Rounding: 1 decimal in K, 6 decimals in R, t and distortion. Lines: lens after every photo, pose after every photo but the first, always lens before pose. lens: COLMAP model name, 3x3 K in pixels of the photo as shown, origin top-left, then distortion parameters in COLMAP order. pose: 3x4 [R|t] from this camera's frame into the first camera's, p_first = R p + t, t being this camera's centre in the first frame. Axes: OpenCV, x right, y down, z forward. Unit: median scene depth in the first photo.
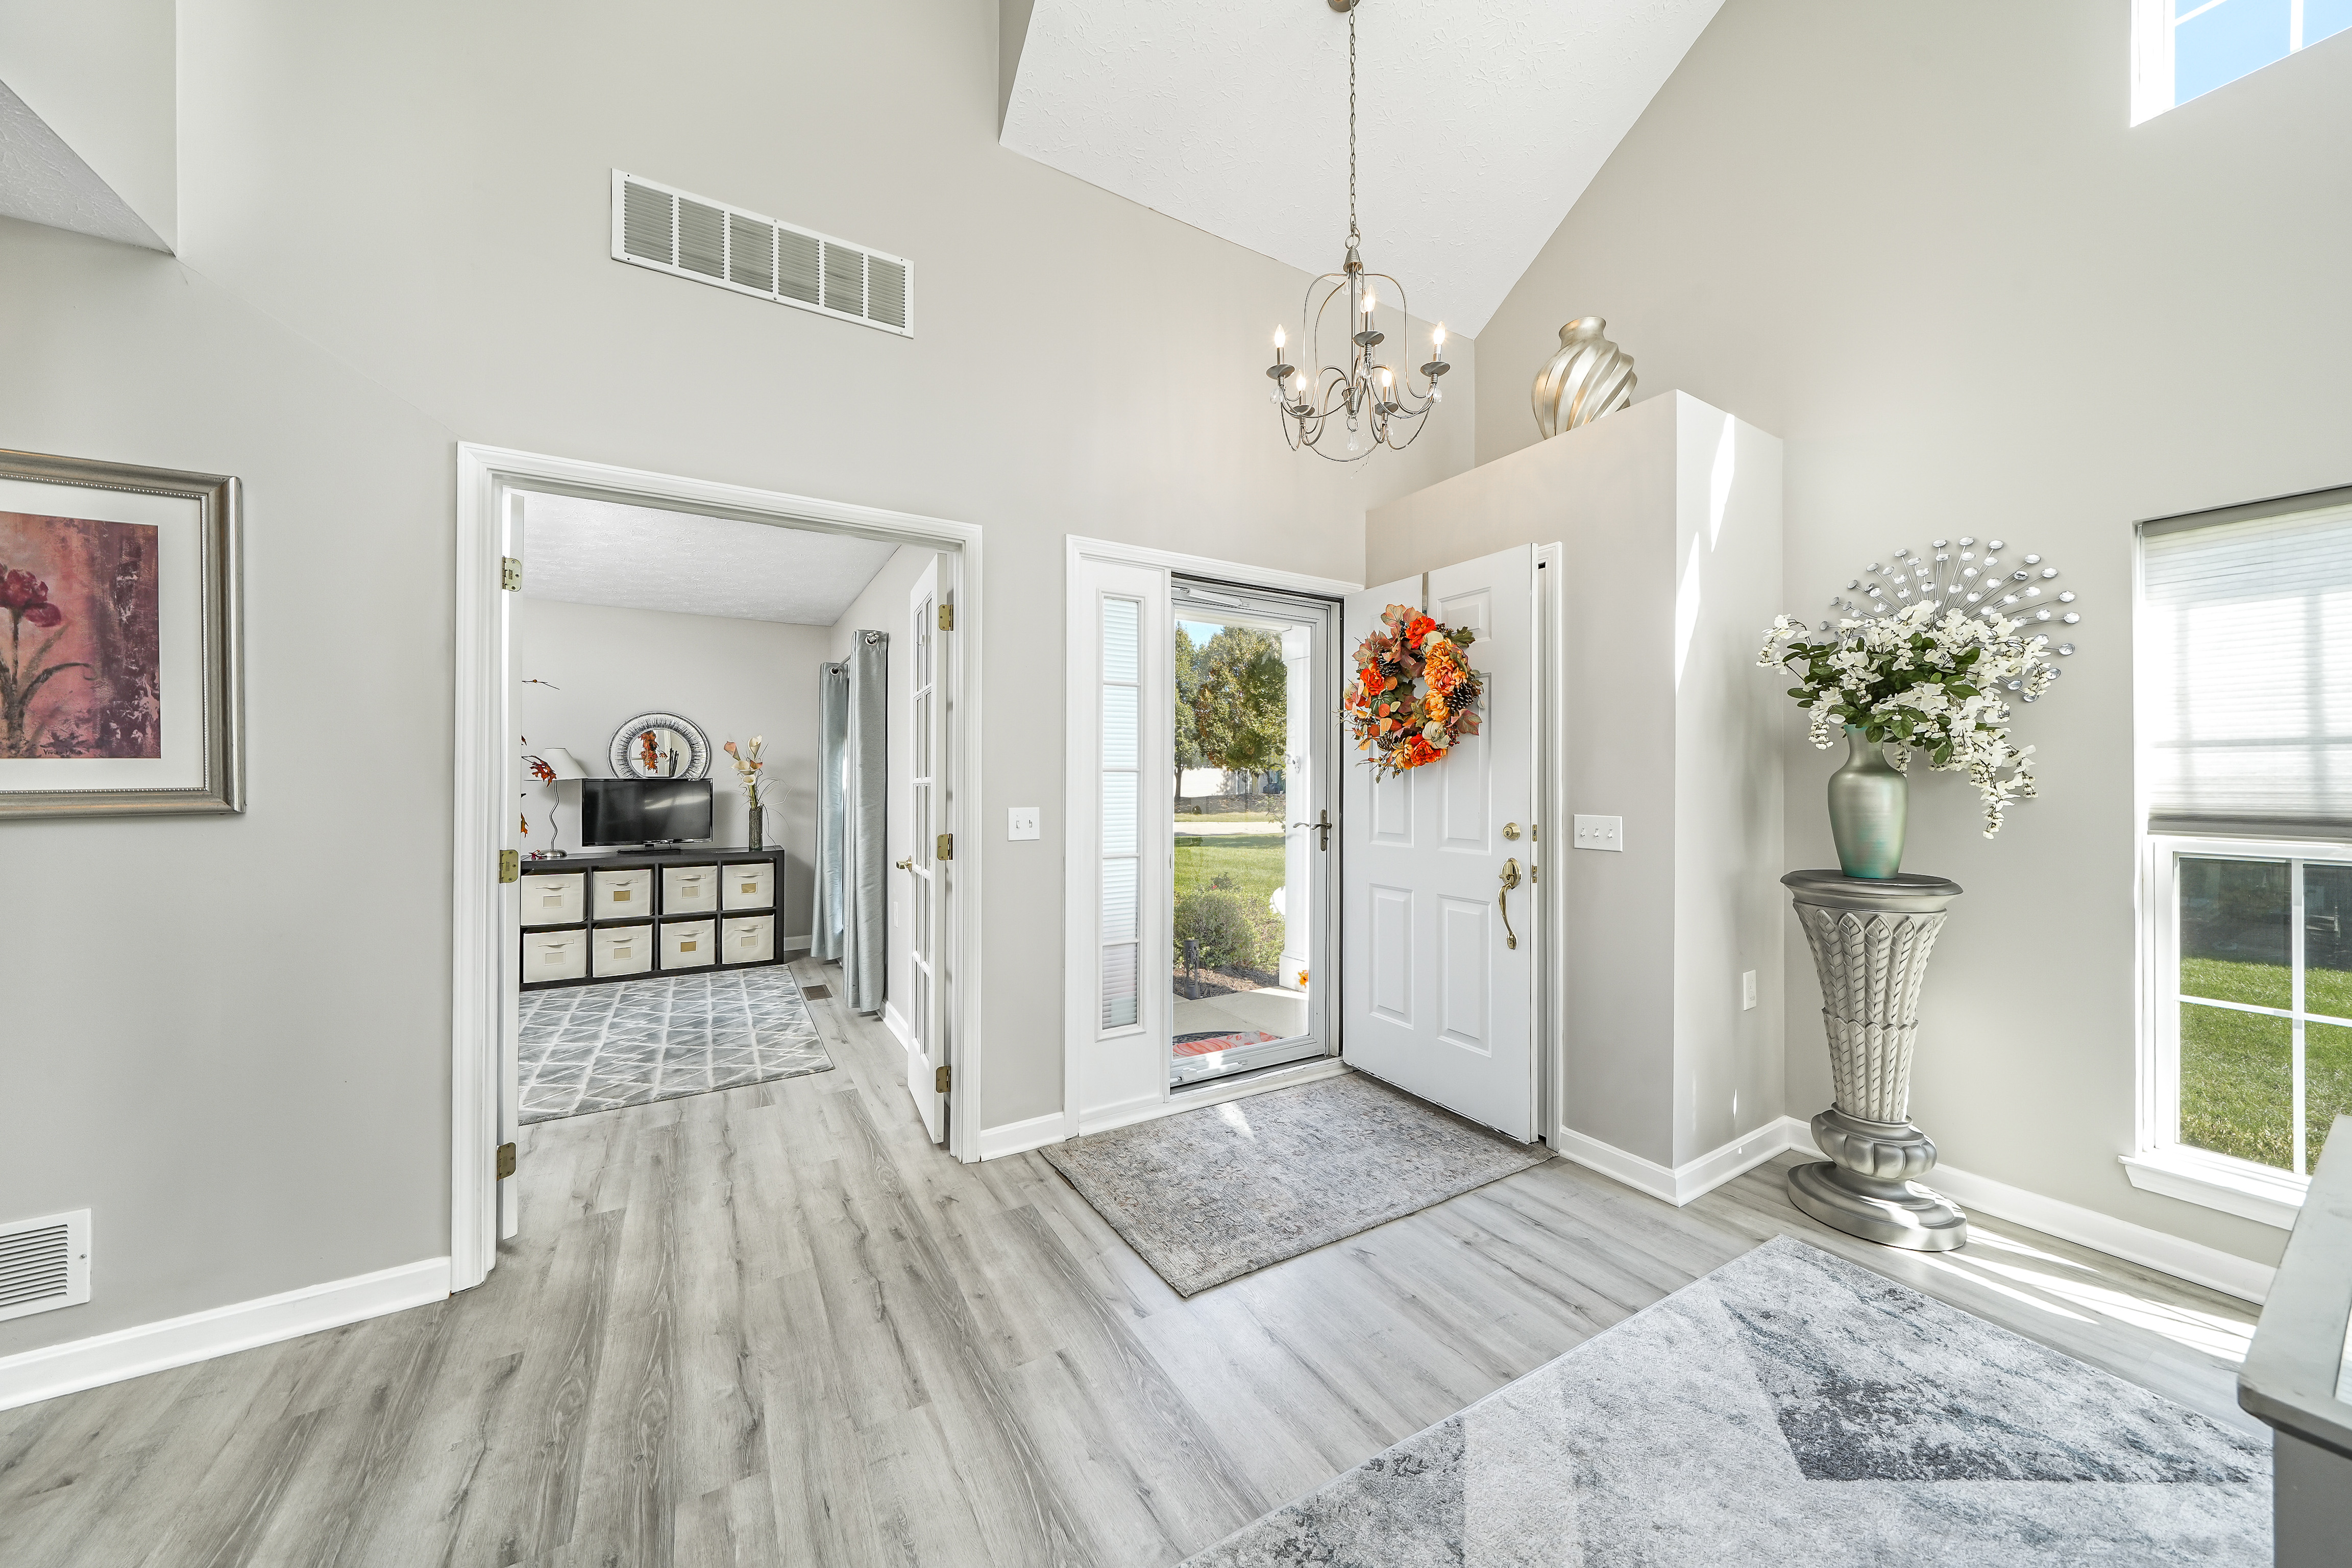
lens RADIAL K [[811.4, 0, 1152.8], [0, 811.4, 779.6], [0, 0, 1]] dist [-0.005999, 0.001105]
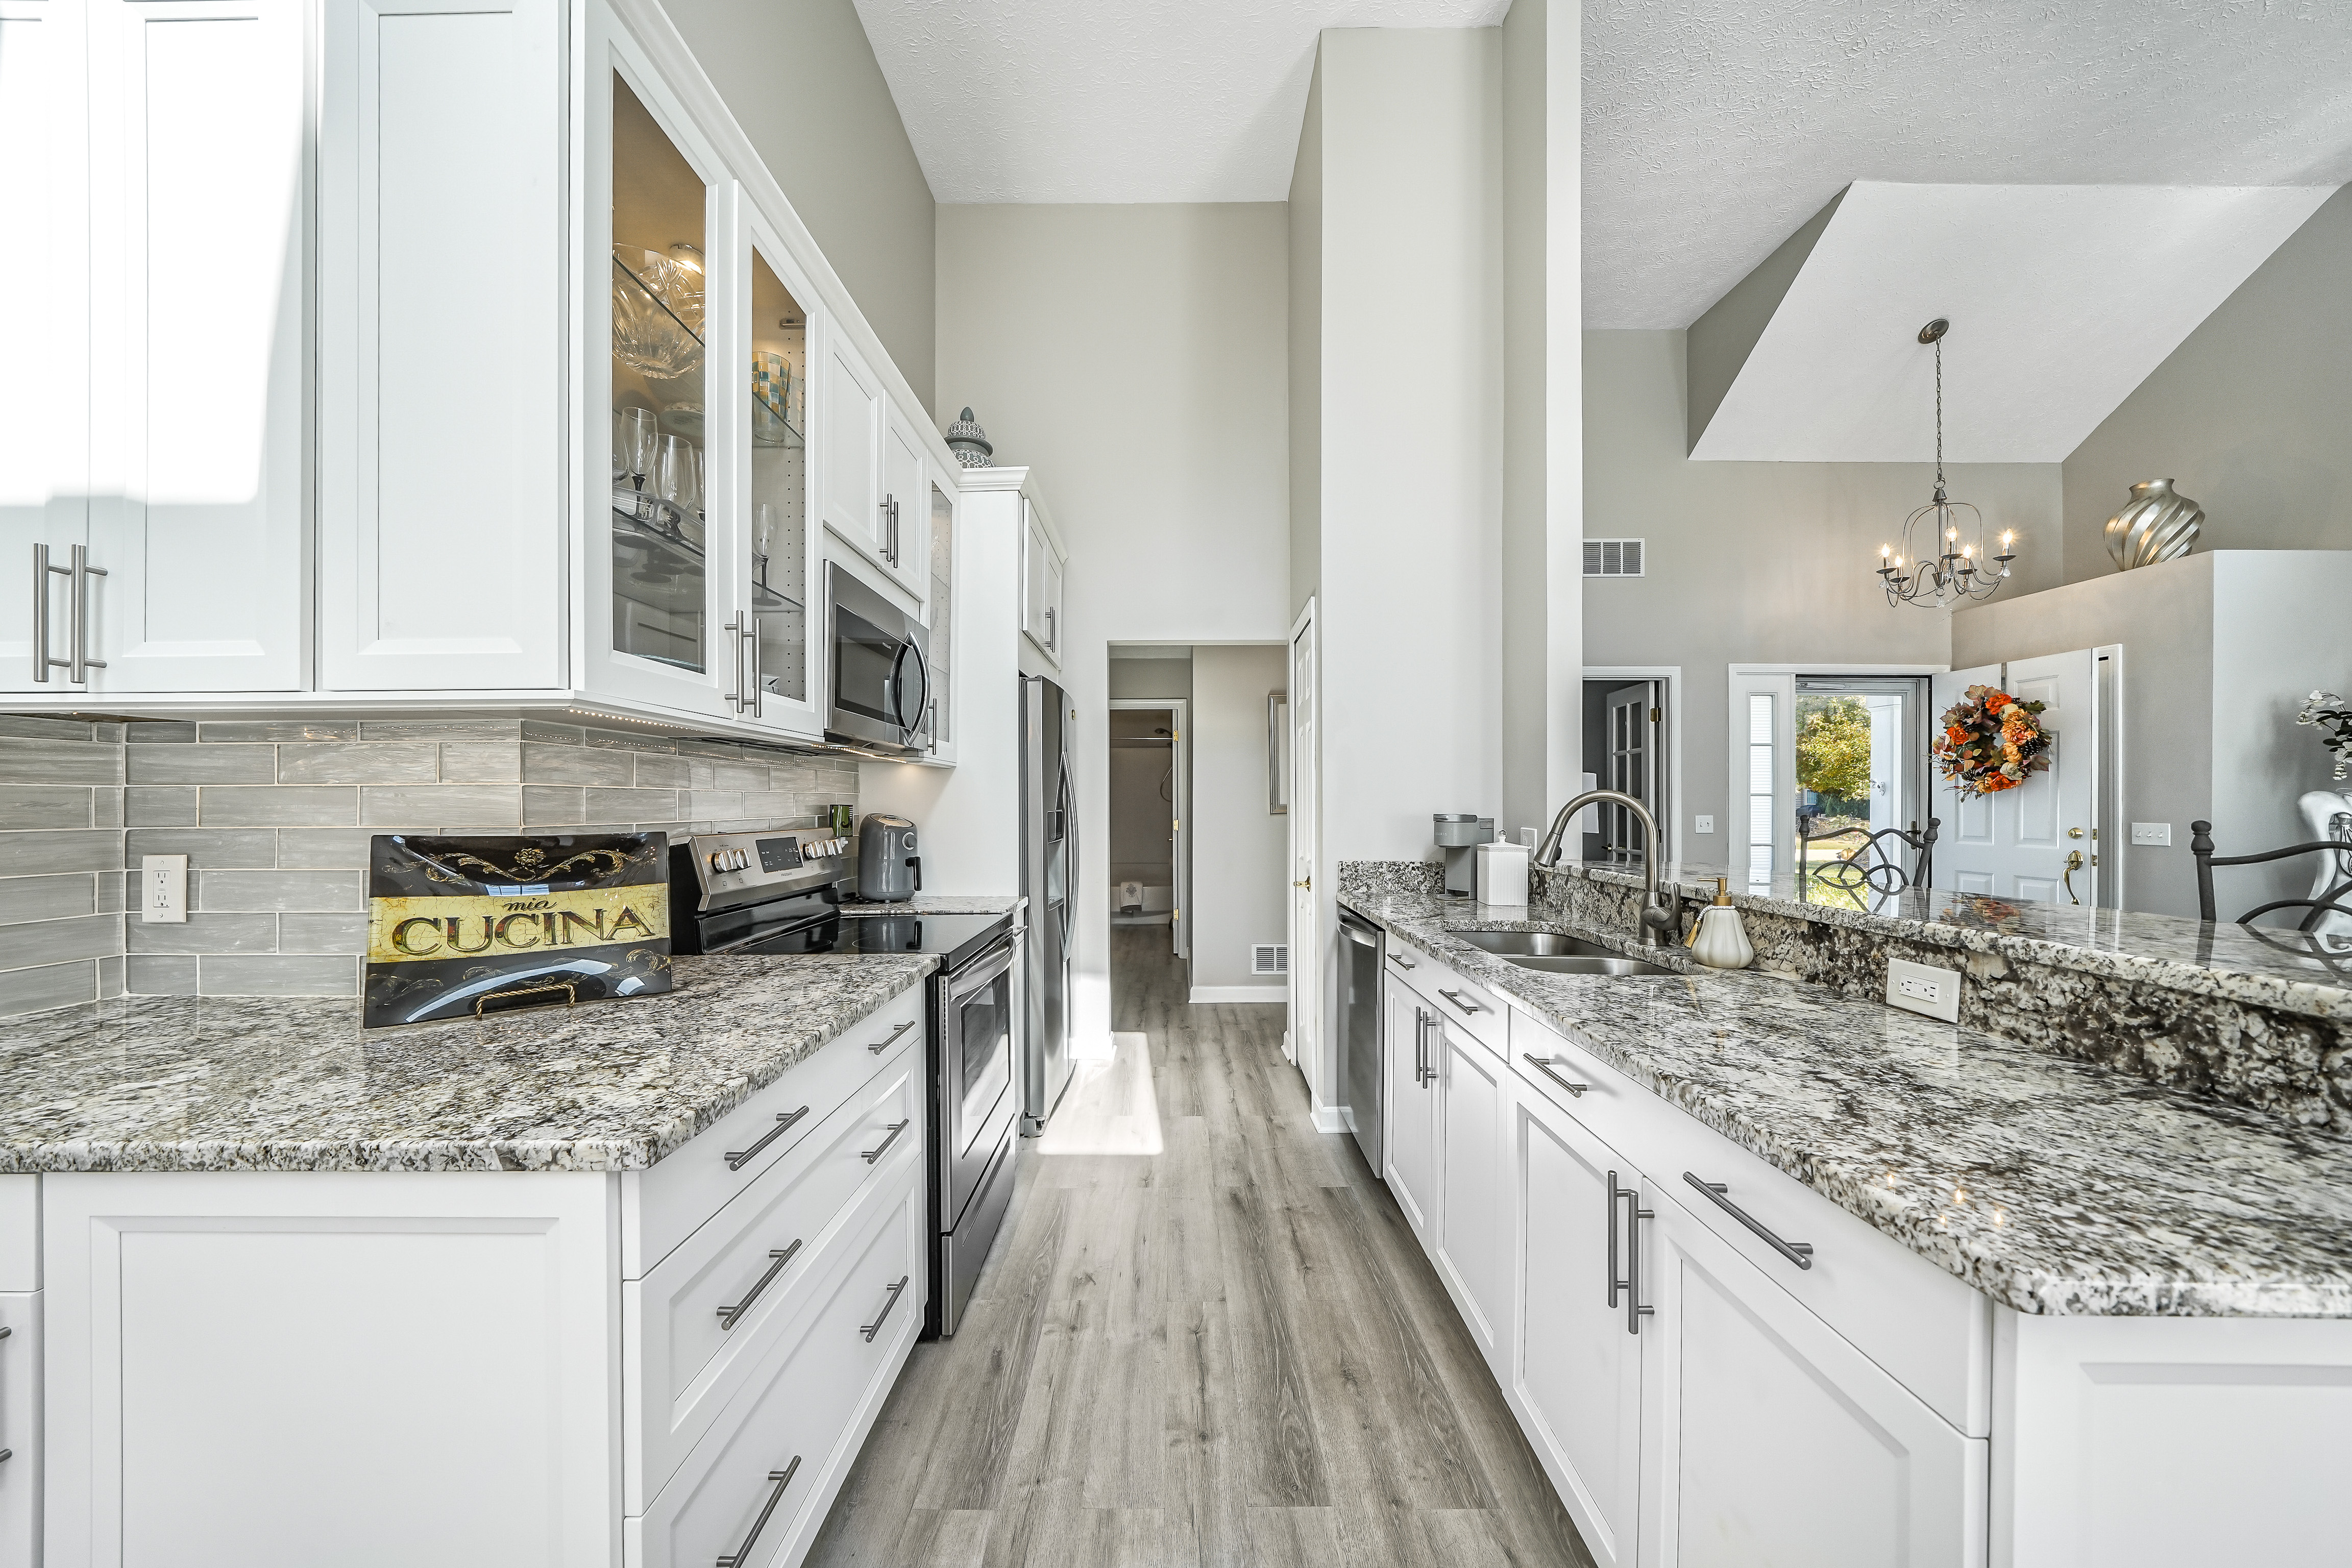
lens RADIAL K [[811.4, 0, 1171.6], [0, 811.4, 801.8], [0, 0, 1]] dist [-0.005999, 0.001105]
pose [[0.865728, -0.000964, -0.500514, -0.315535], [0.001866, 0.999997, 0.001300, -0.001690], [0.500511, -0.002059, 0.865728, -1.337967]]
